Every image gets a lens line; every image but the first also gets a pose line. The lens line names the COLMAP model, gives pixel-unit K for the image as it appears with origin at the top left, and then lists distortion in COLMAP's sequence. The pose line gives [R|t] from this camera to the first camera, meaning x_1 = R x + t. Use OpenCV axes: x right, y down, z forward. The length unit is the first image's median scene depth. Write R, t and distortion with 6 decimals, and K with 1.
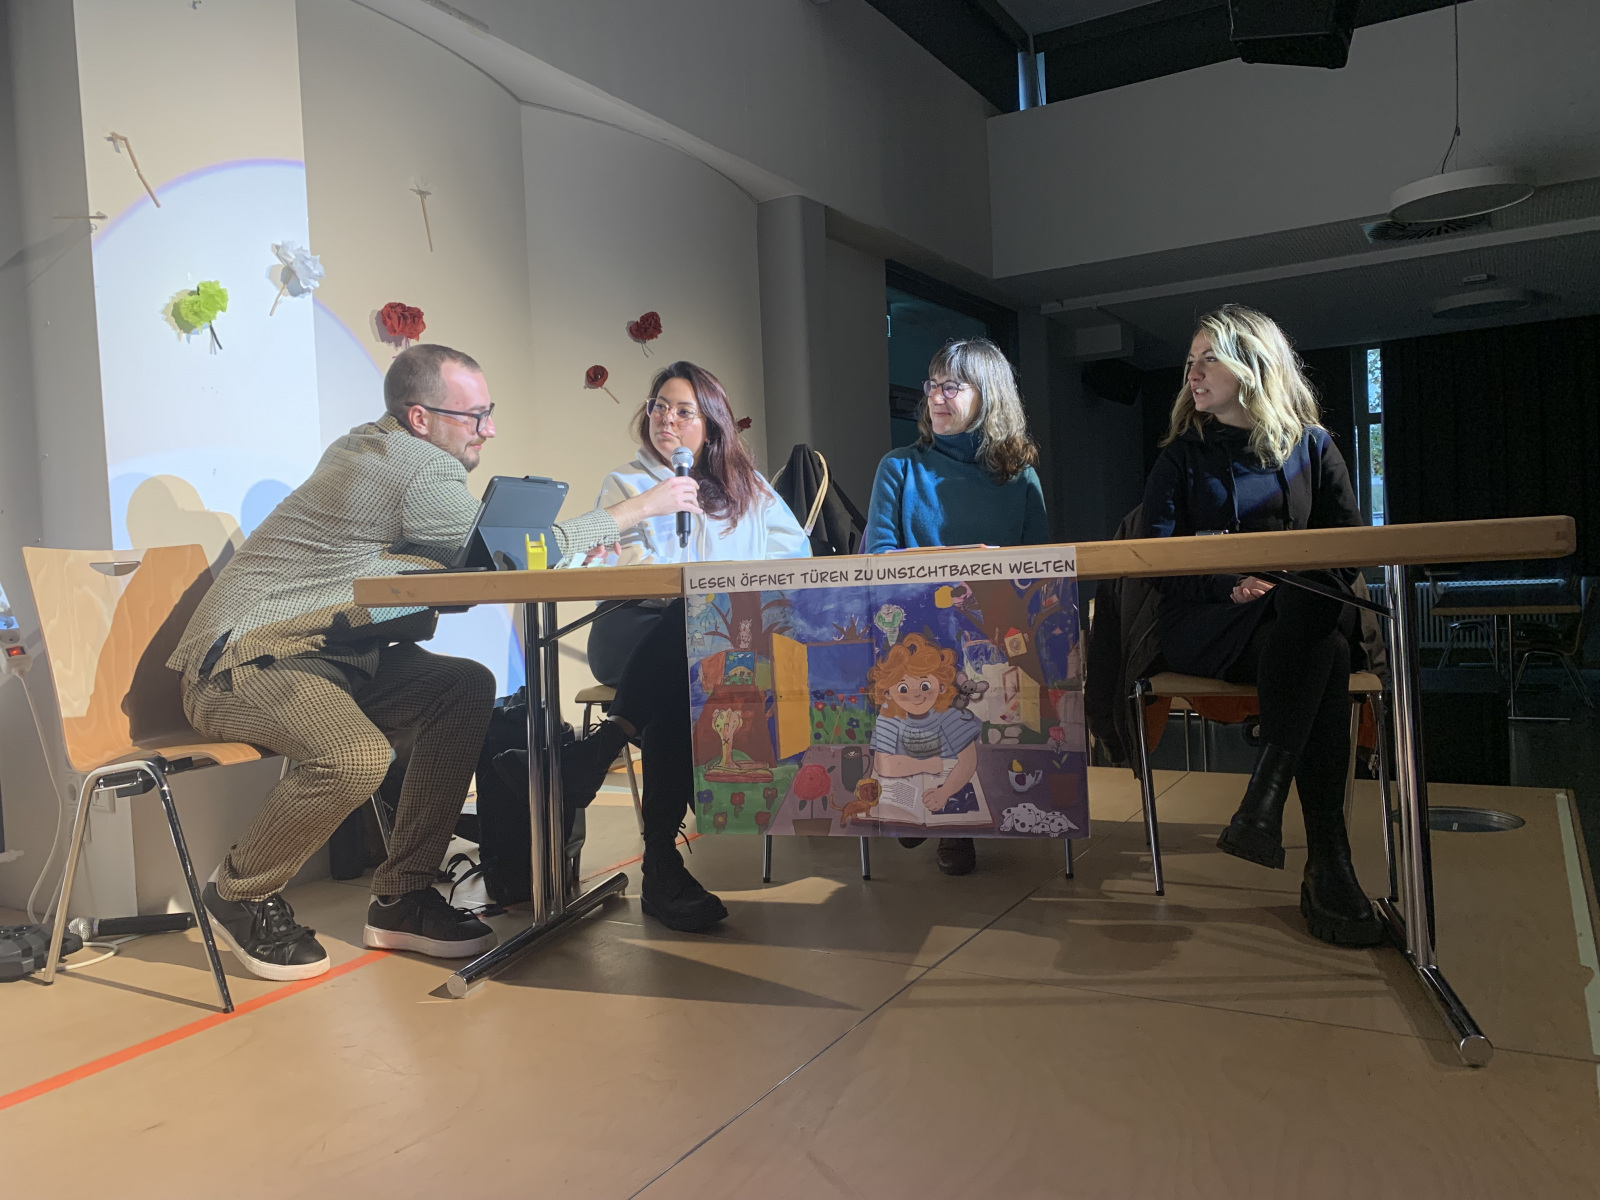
lens RADIAL K [[1224.3, 0, 796.4], [0, 1224.3, 585.2], [0, 0, 1]] dist [0.015799, -0.011995]
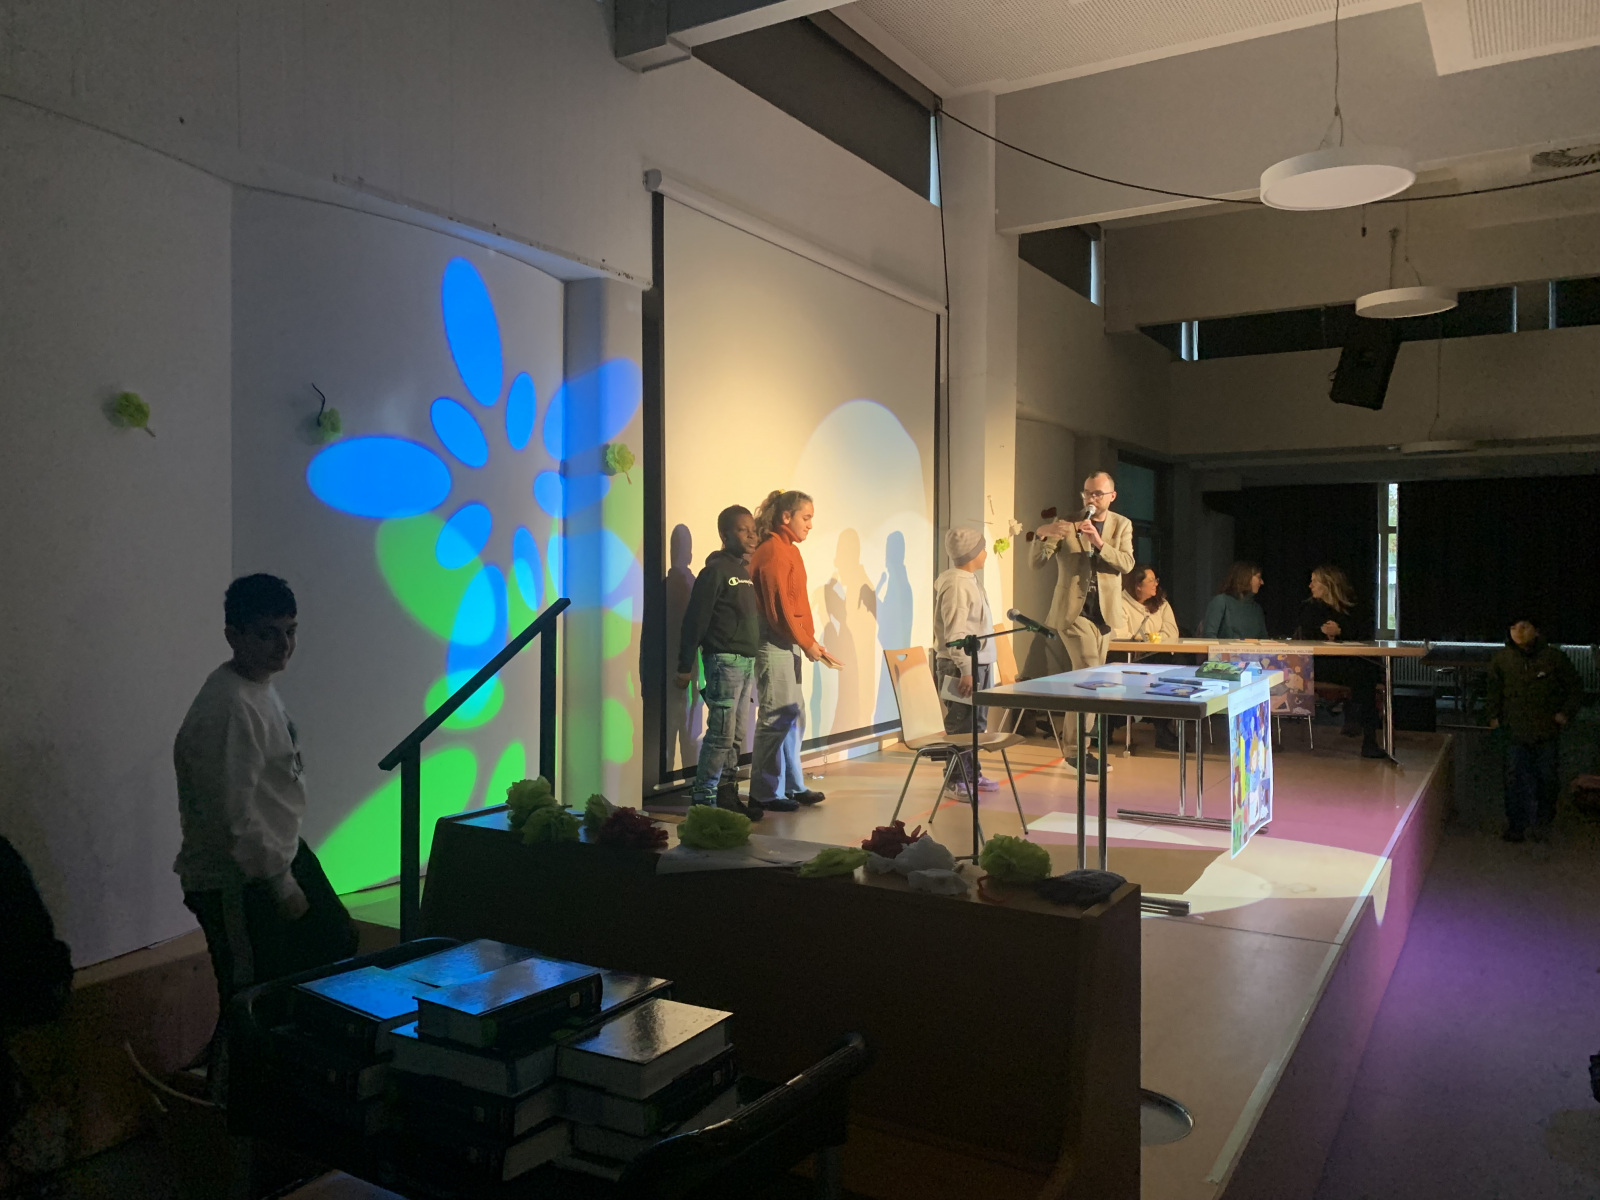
lens RADIAL K [[1224.3, 0, 794.8], [0, 1224.3, 605.0], [0, 0, 1]] dist [0.015799, -0.011995]
pose [[0.999148, 0.039371, -0.012372, -2.687721], [-0.039370, 0.999225, 0.000296, -0.190994], [0.012374, 0.000192, 0.999923, -5.791272]]
